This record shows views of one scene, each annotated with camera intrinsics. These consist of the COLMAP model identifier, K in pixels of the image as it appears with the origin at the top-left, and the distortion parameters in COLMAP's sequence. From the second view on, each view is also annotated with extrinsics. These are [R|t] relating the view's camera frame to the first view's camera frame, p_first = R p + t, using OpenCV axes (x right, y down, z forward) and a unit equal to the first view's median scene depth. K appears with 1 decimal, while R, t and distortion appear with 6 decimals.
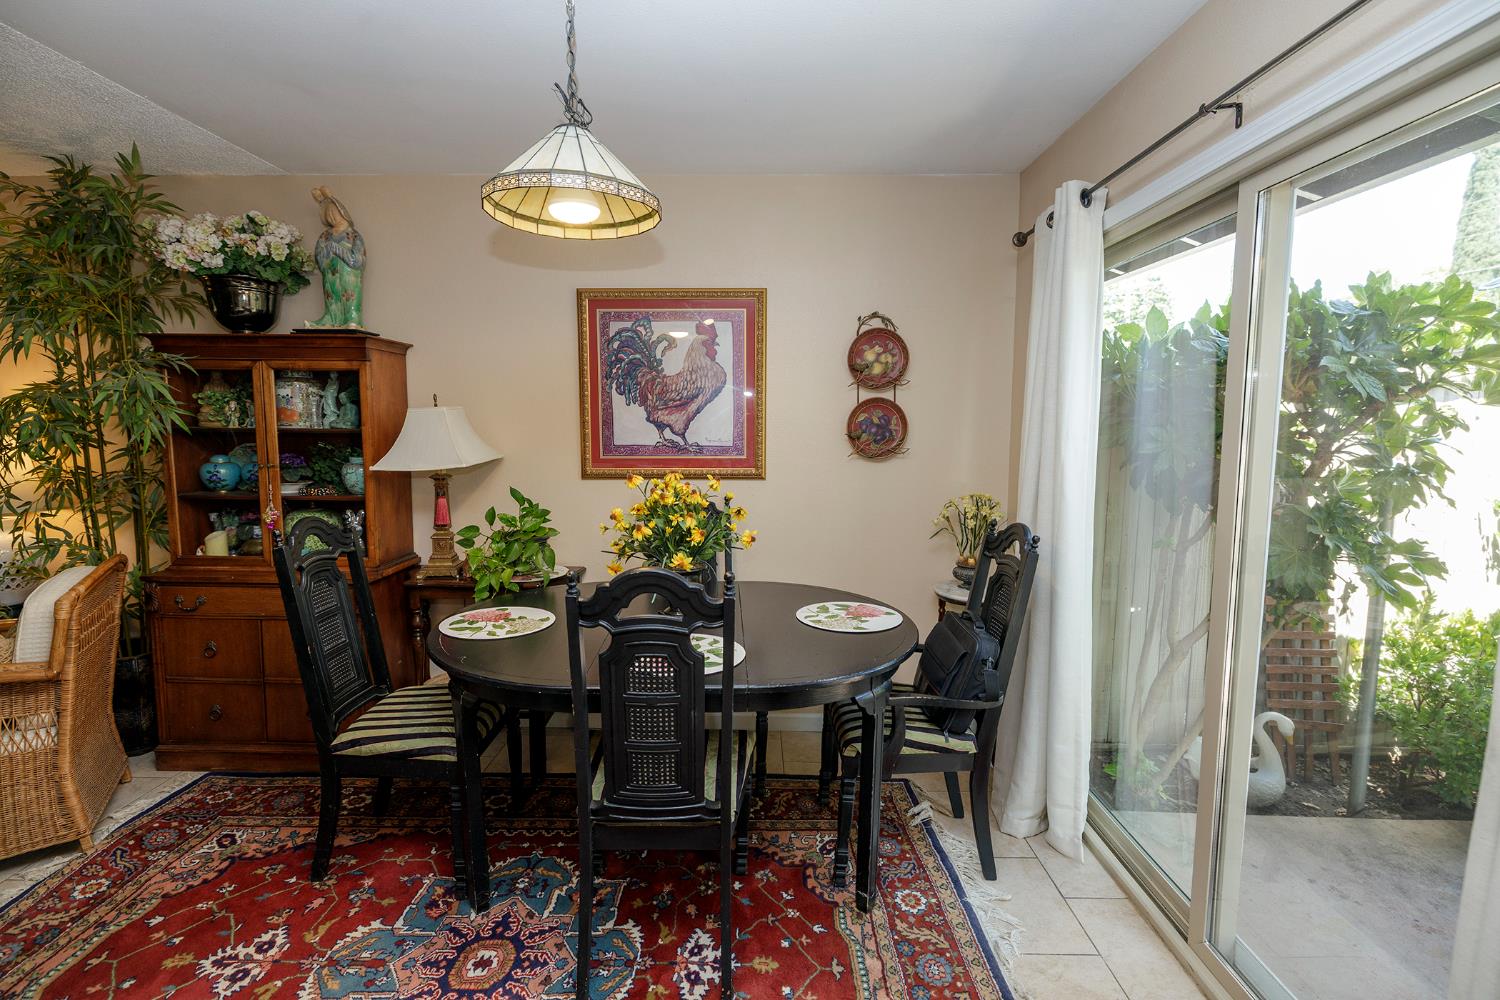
lens RADIAL K [[675.2, 0, 742.2], [0, 675.2, 492.8], [0, 0, 1]] dist [-0.000716, 0.000267]
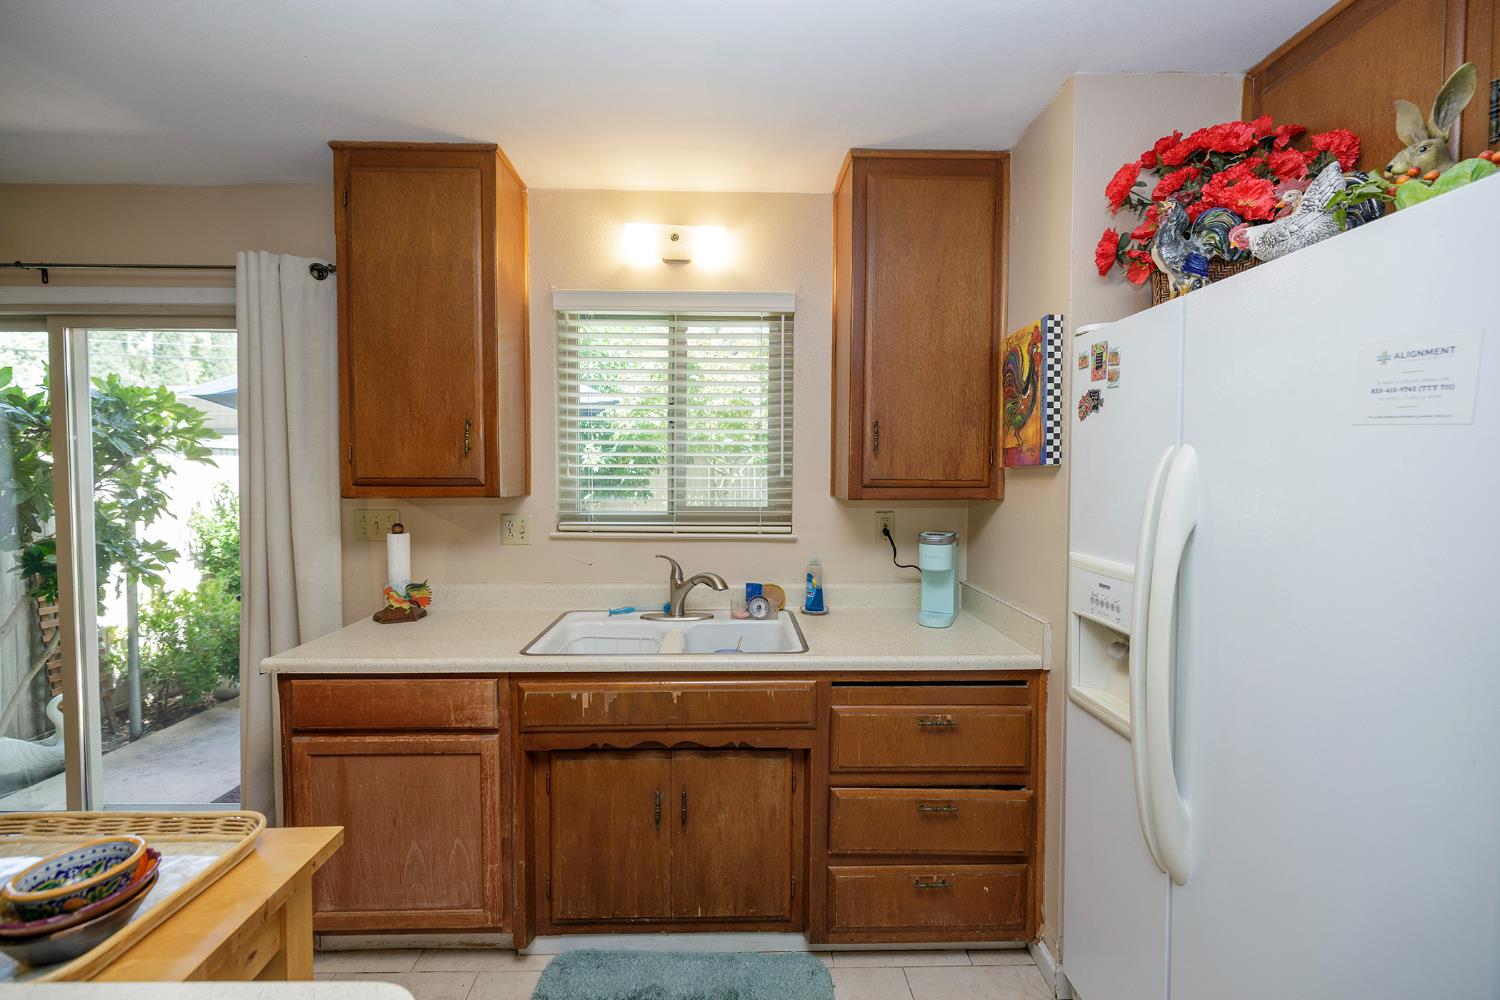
lens RADIAL K [[625.9, 0, 742.5], [0, 625.9, 493.3], [0, 0, 1]] dist [0.001040, -0.000894]
pose [[-0.036249, -0.035929, 0.998697, -0.496648], [0.098676, 0.994341, 0.039353, 0.030093], [-0.994459, 0.099974, -0.032498, -0.323756]]
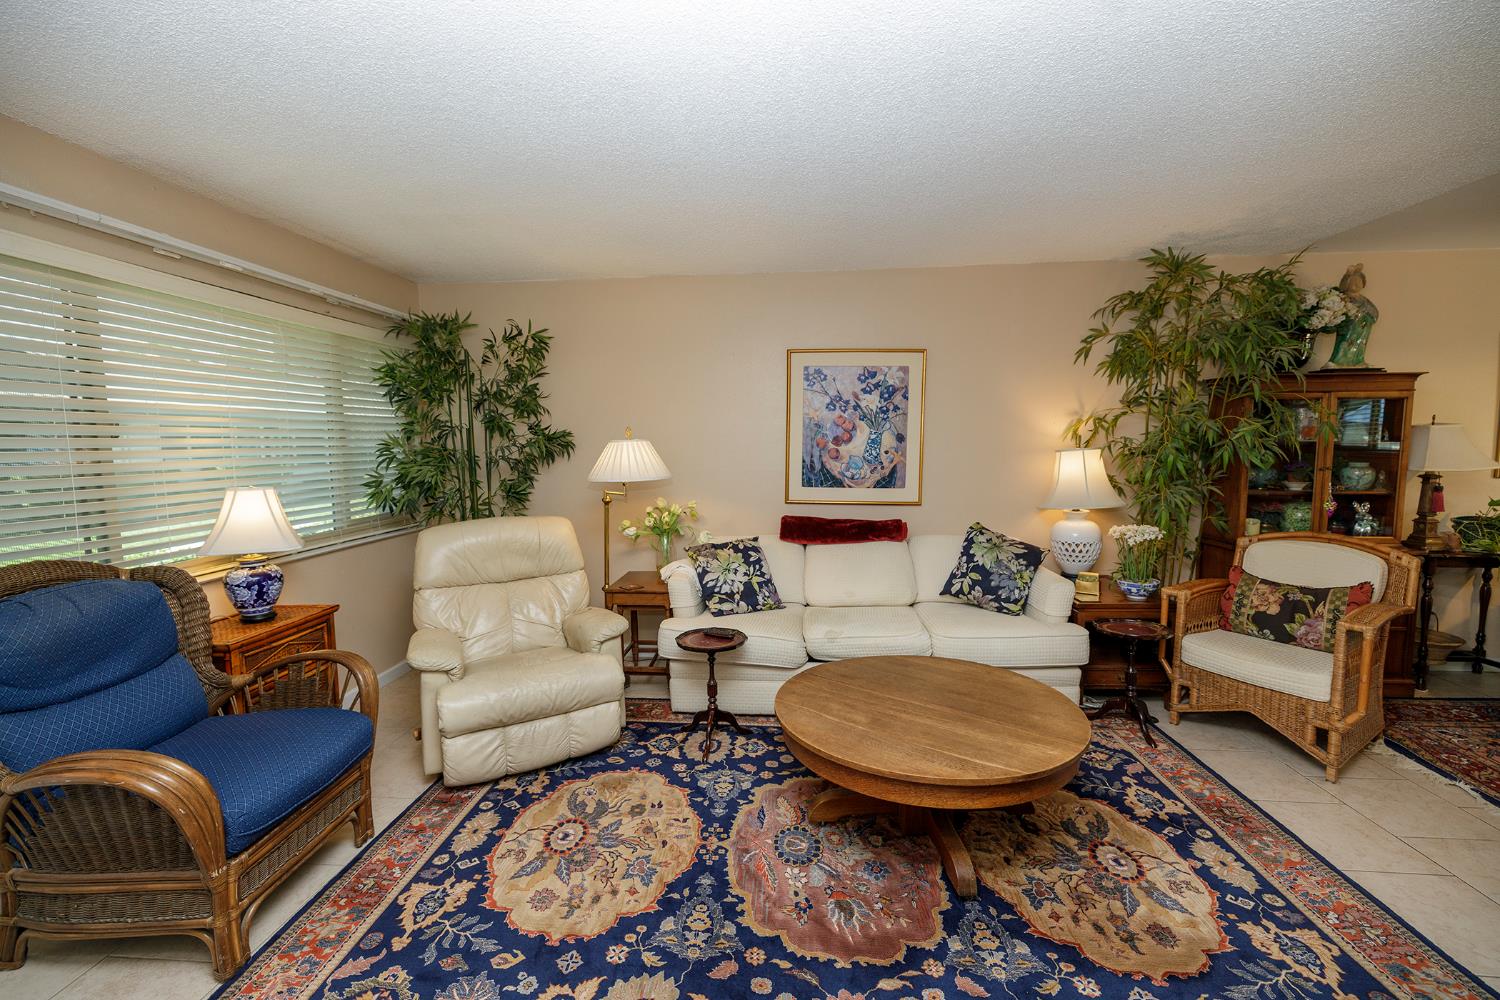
lens RADIAL K [[625.9, 0, 741.9], [0, 625.9, 495.2], [0, 0, 1]] dist [0.001040, -0.000894]
pose [[0.997798, -0.009188, -0.065685, -1.936771], [0.008041, 0.999811, -0.017696, 0.028461], [0.065835, 0.017129, 0.997683, -0.367654]]
